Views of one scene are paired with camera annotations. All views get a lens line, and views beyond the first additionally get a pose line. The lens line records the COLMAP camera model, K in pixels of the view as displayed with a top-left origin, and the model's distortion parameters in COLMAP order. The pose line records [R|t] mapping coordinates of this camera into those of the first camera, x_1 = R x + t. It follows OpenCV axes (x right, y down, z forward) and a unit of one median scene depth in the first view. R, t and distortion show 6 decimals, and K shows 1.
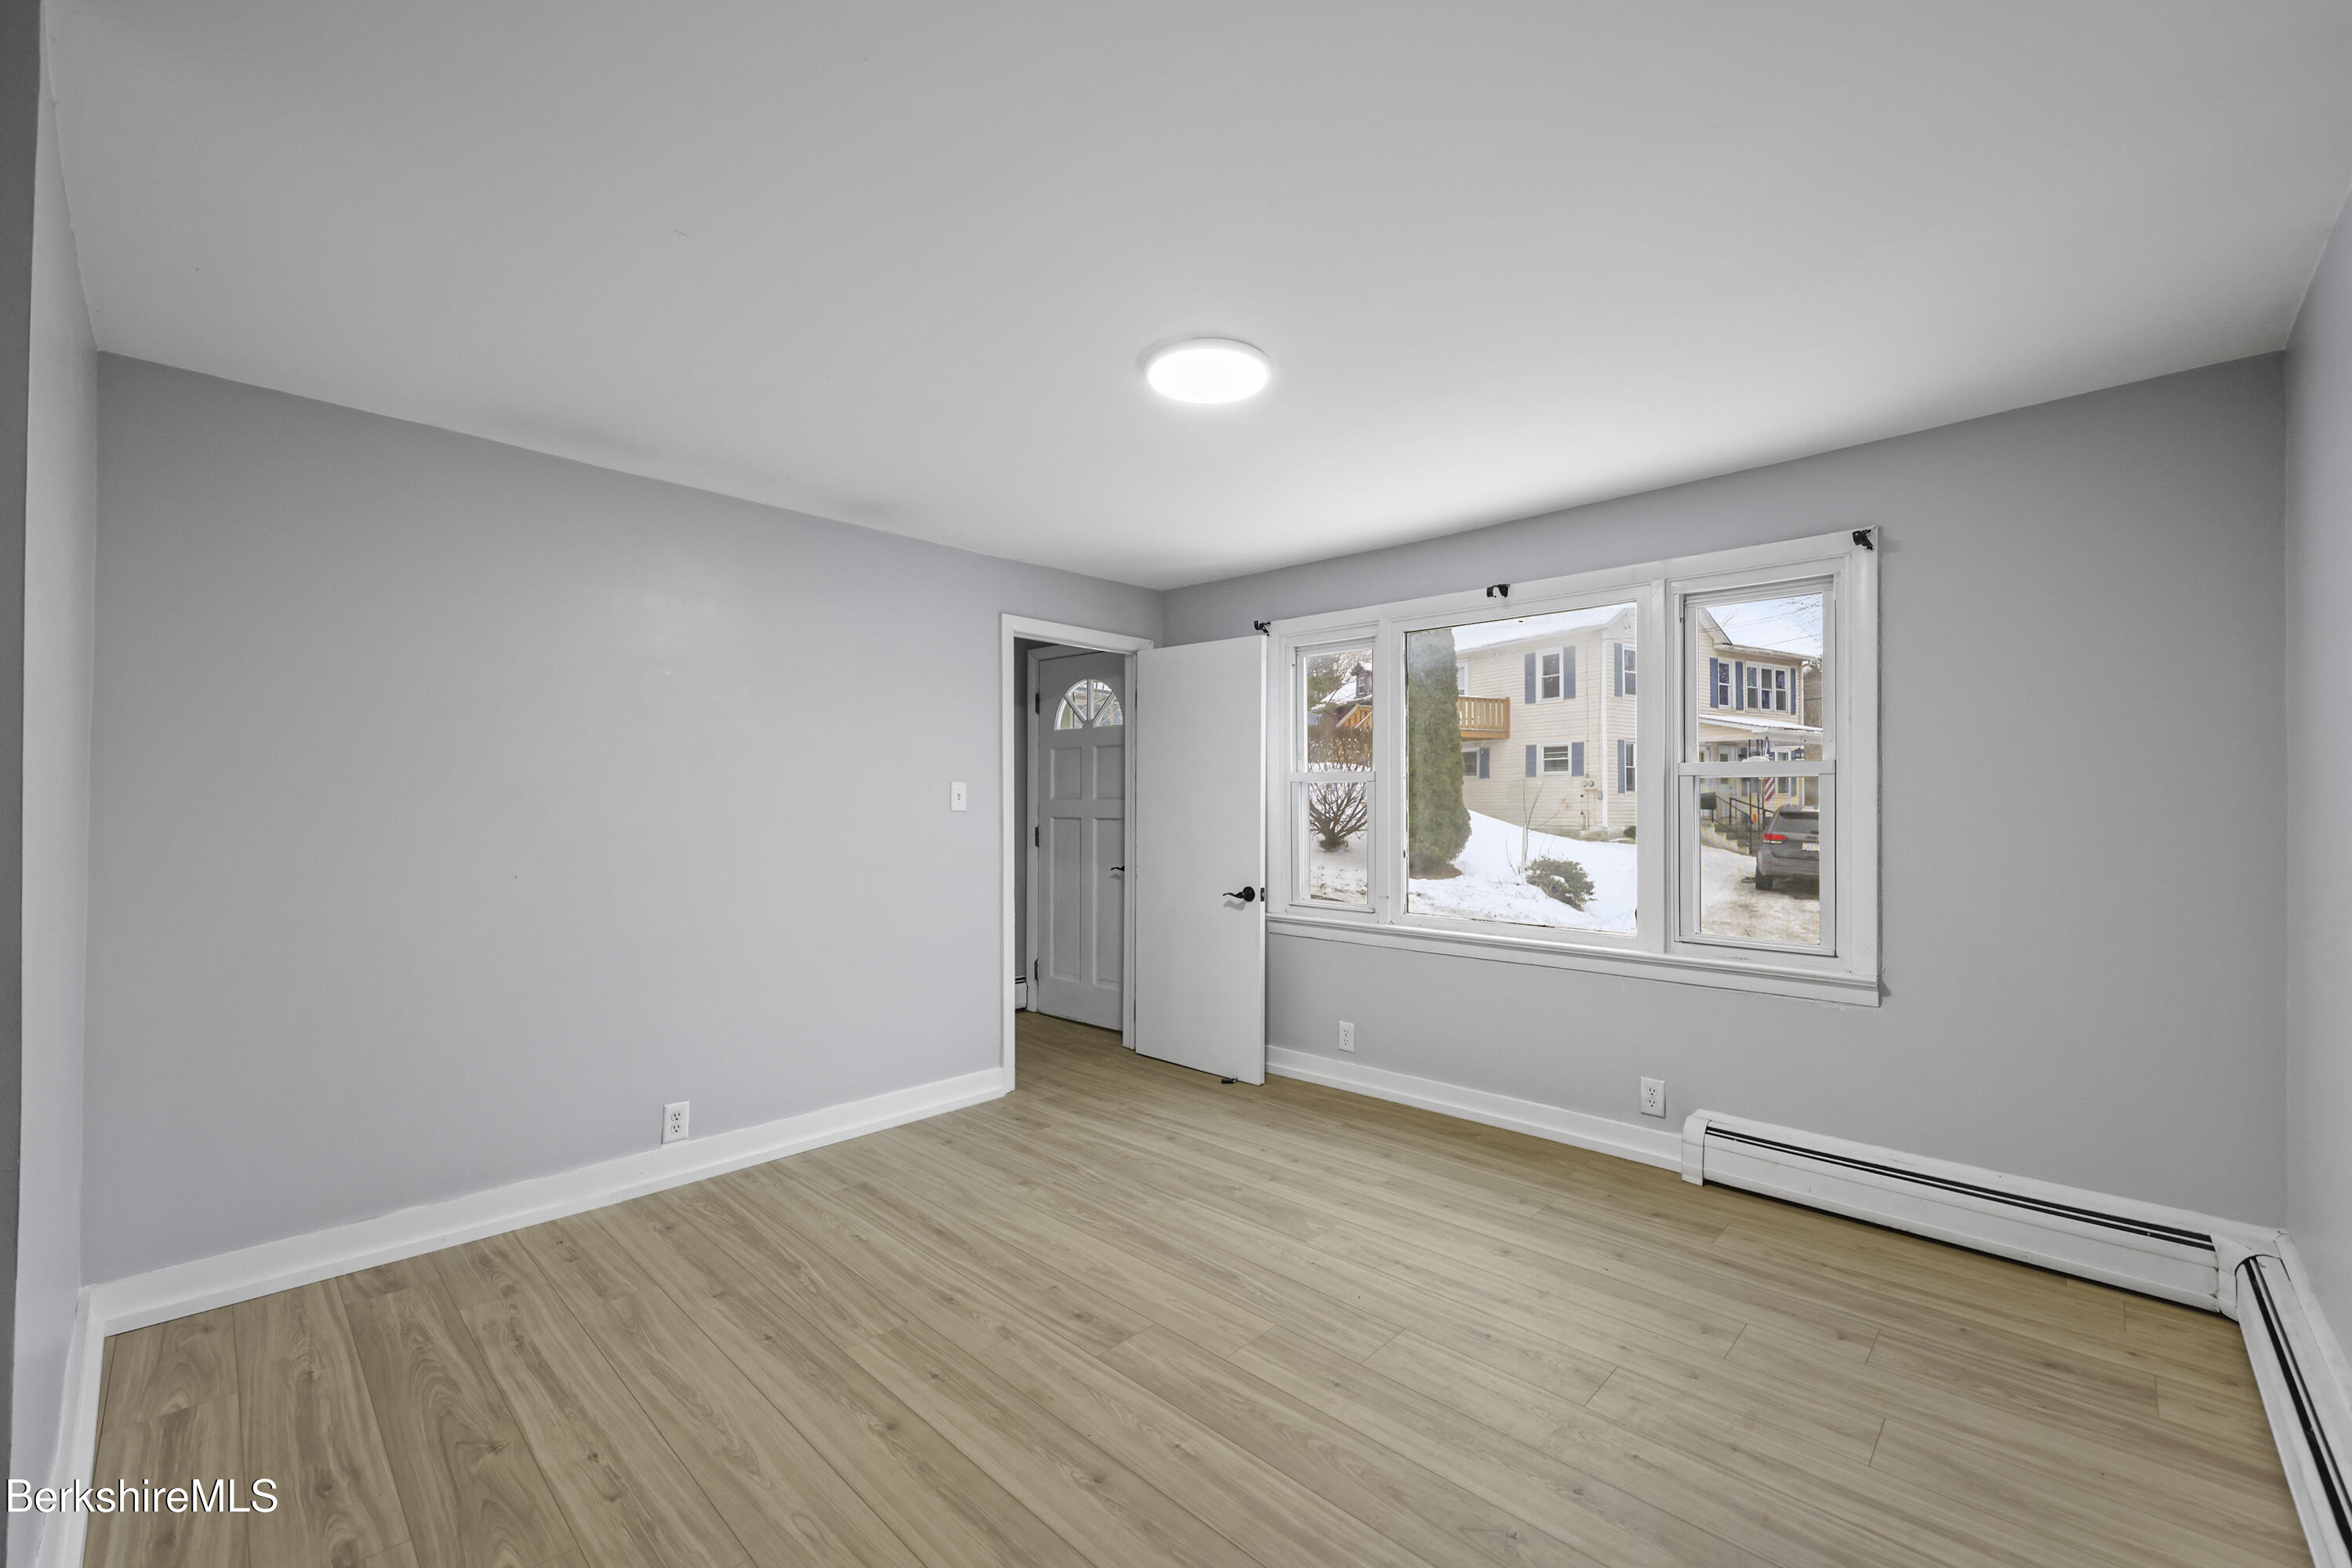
lens RADIAL K [[952.2, 0, 1175.6], [0, 952.2, 790.0], [0, 0, 1]] dist [0.013429, -0.012354]
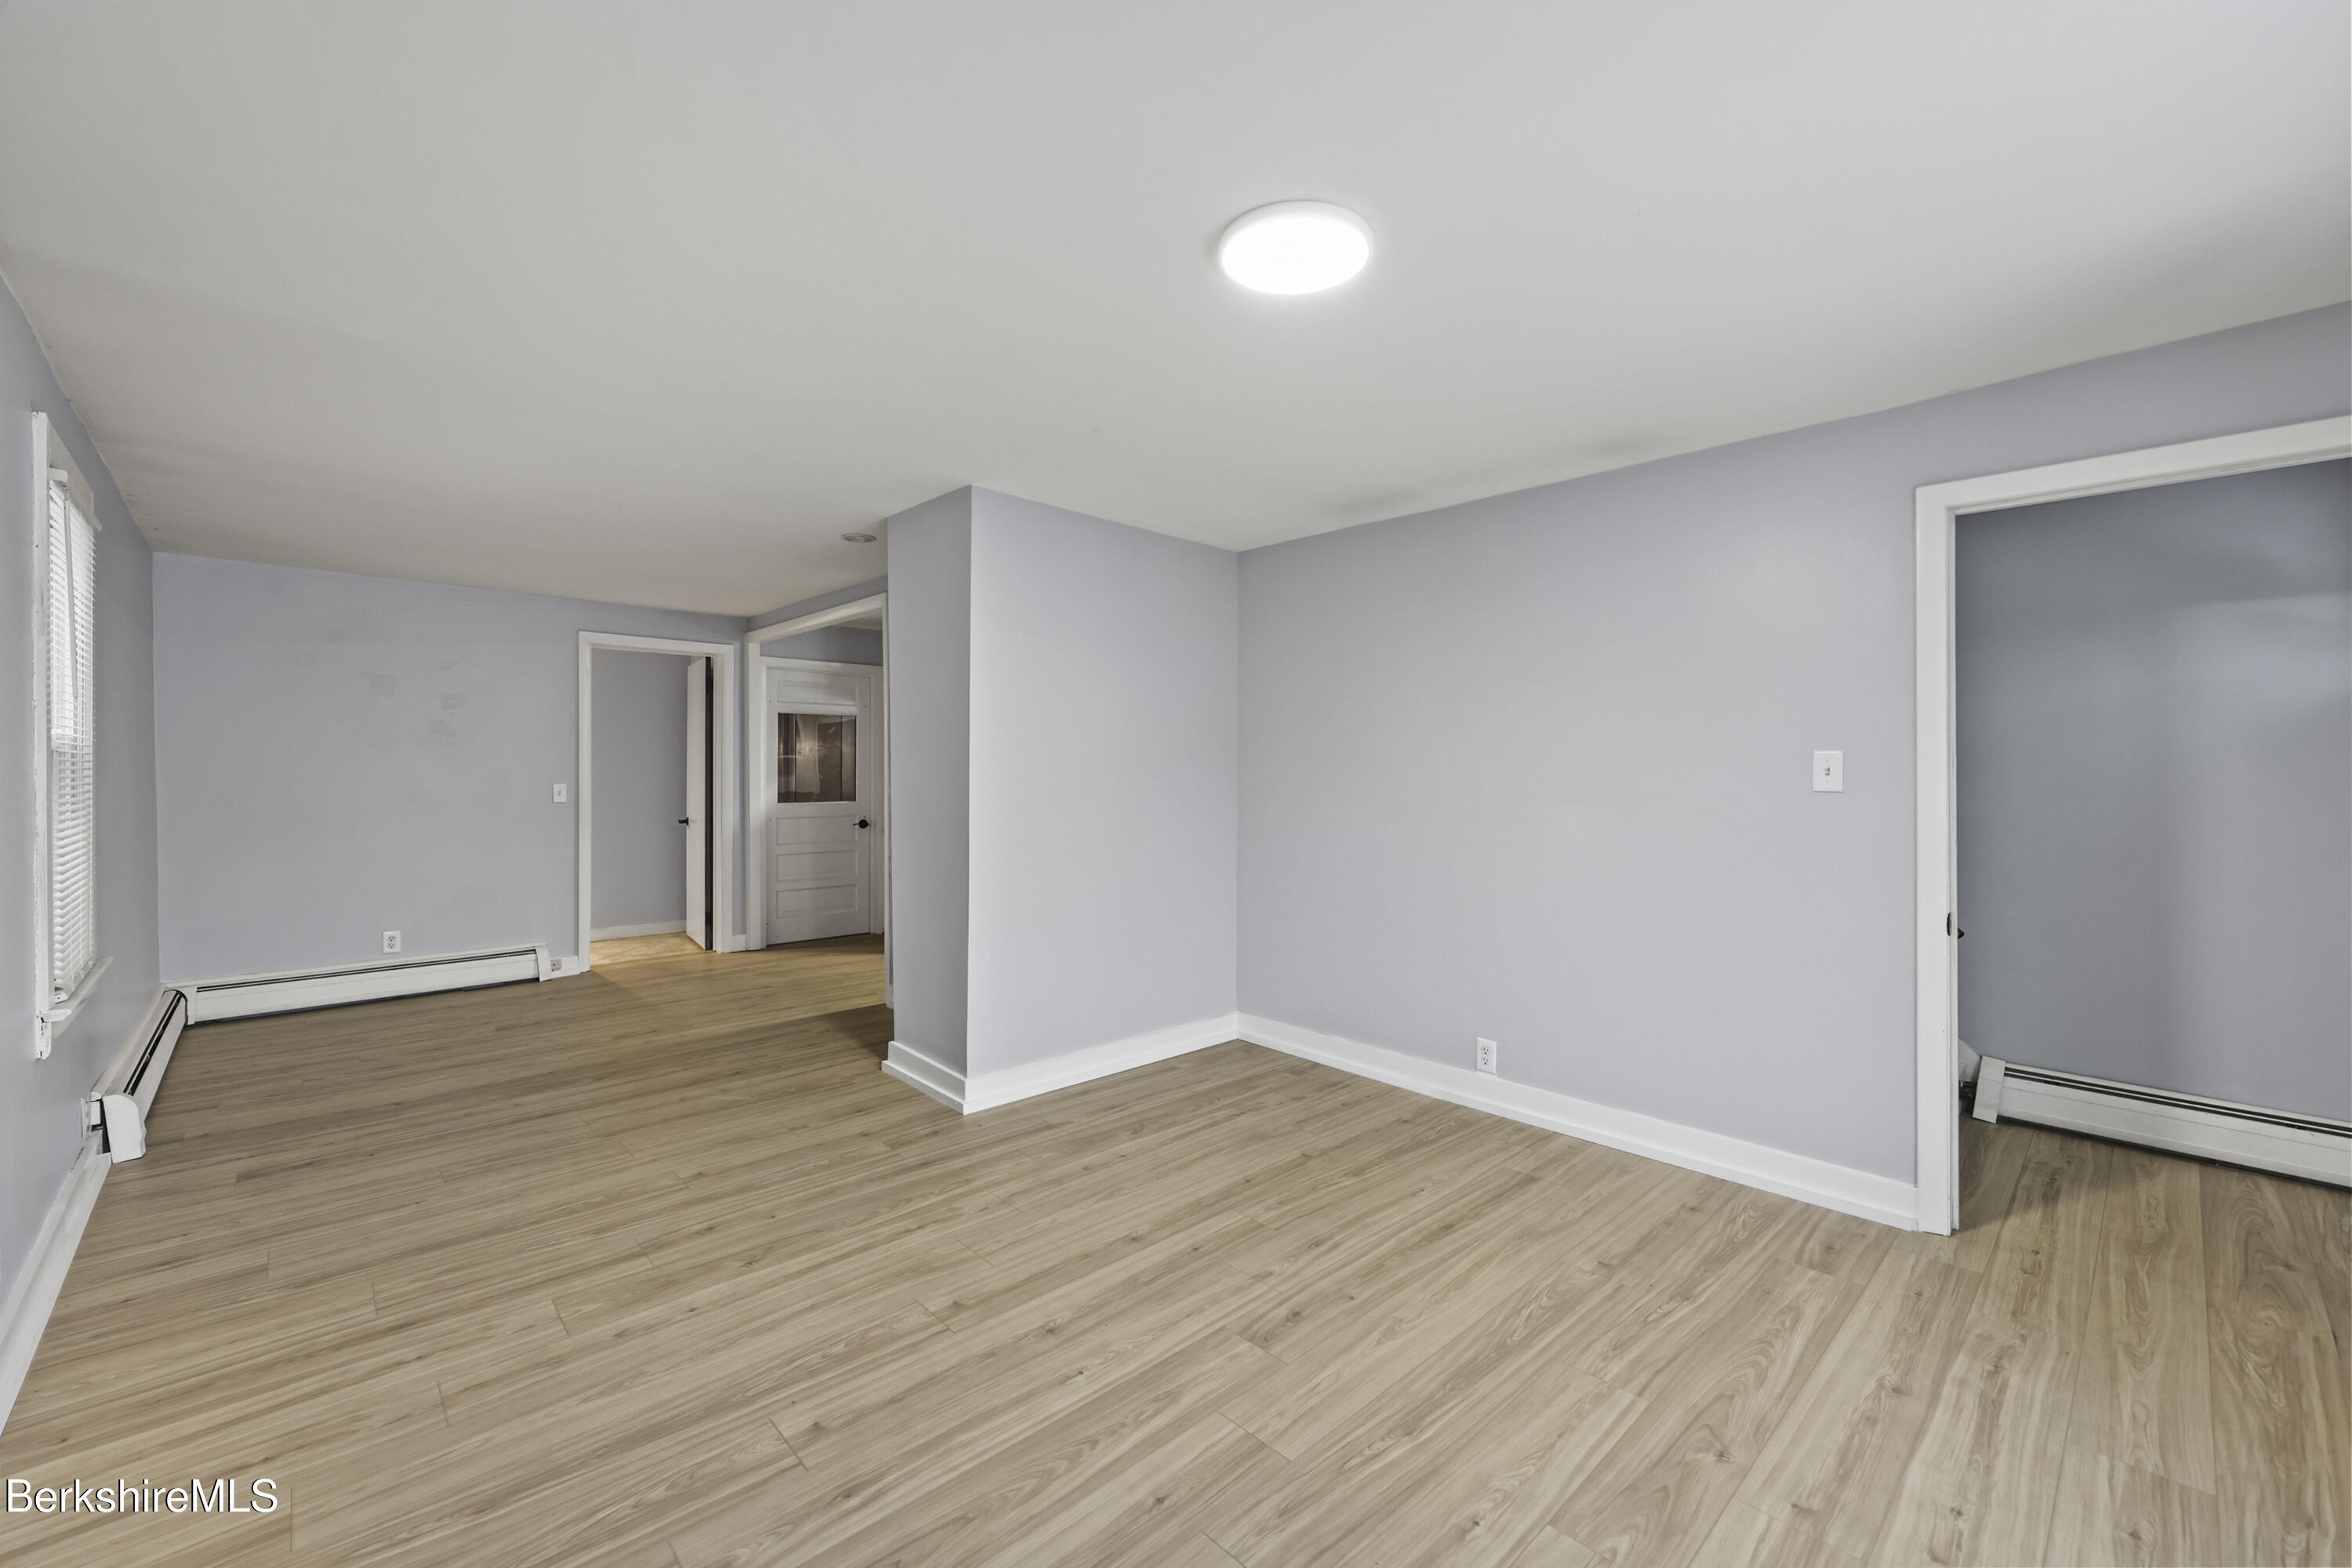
lens RADIAL K [[938.4, 0, 1176.3], [0, 938.4, 774.6], [0, 0, 1]] dist [-0.000009, 0.000128]
pose [[-0.049888, 0.000582, -0.998755, 0.727939], [0.011038, 0.999939, 0.000031, 0.005956], [0.998694, -0.011023, -0.049892, 0.802214]]
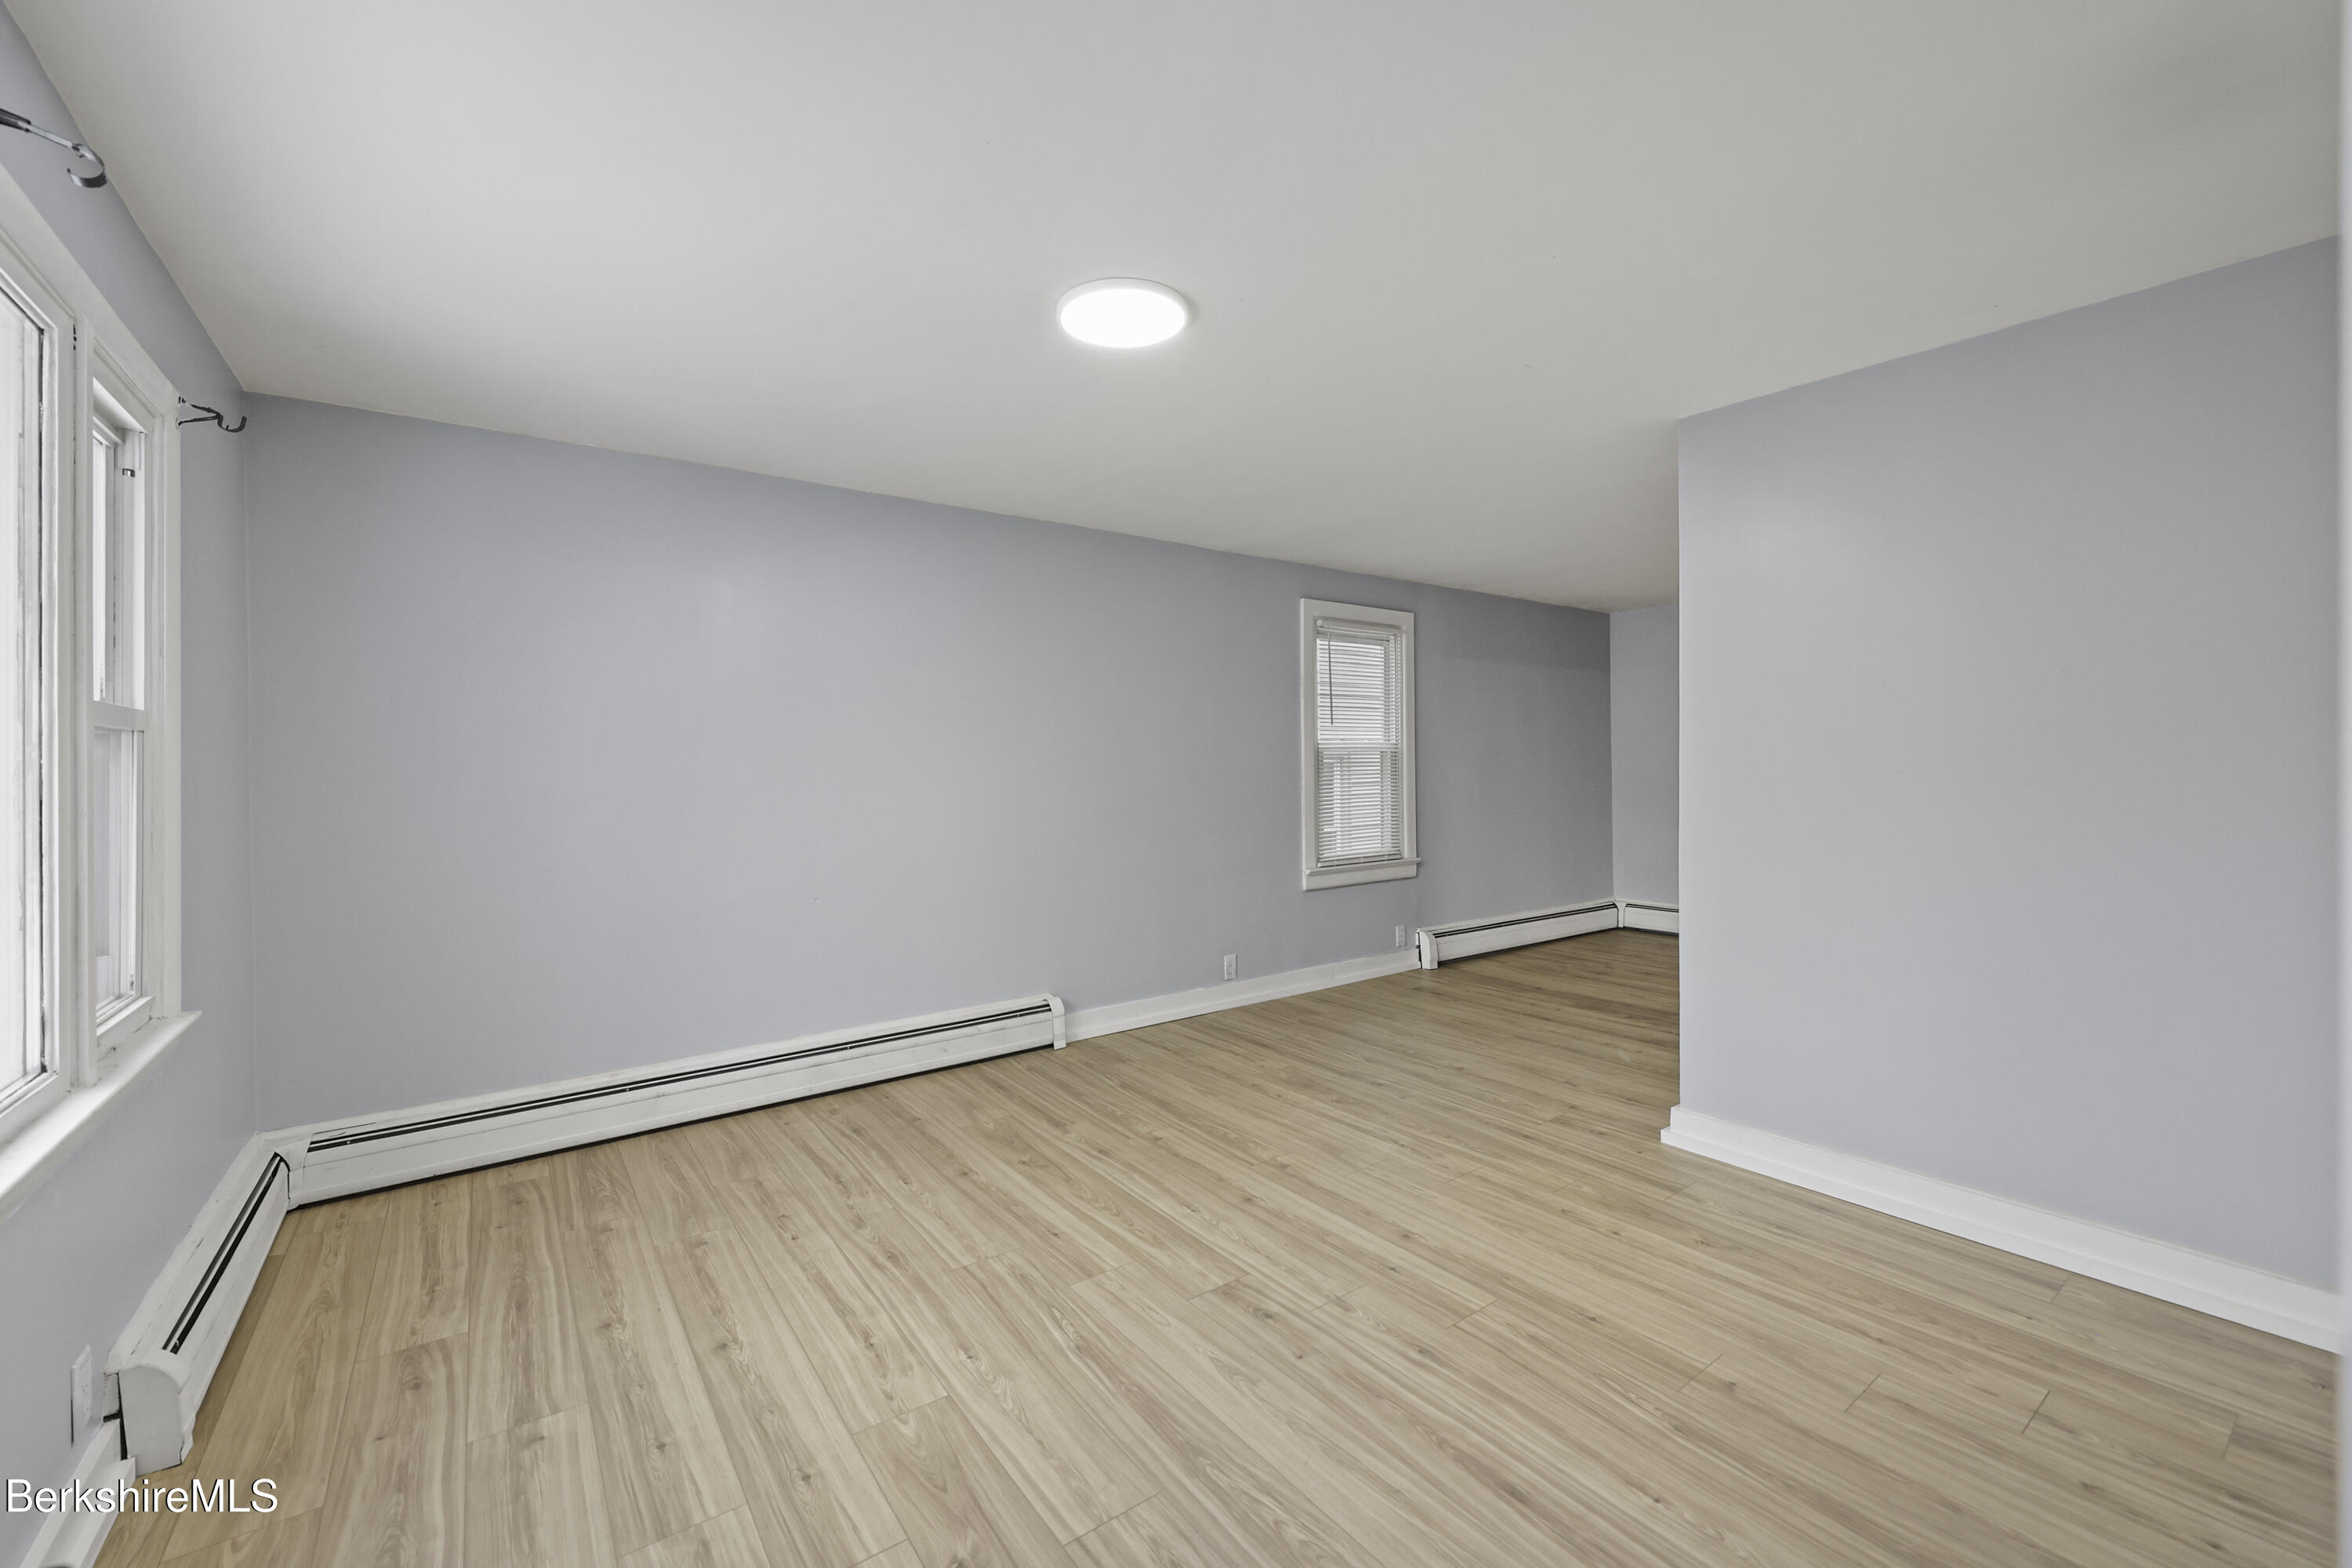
lens RADIAL K [[946.5, 0, 1176.6], [0, 946.5, 775.9], [0, 0, 1]] dist [0.000255, -0.000103]
pose [[-0.986187, 0.009362, 0.165372, -0.147243], [0.009488, 0.999955, -0.000029, 0.022051], [-0.165365, 0.001541, -0.986231, 1.652578]]
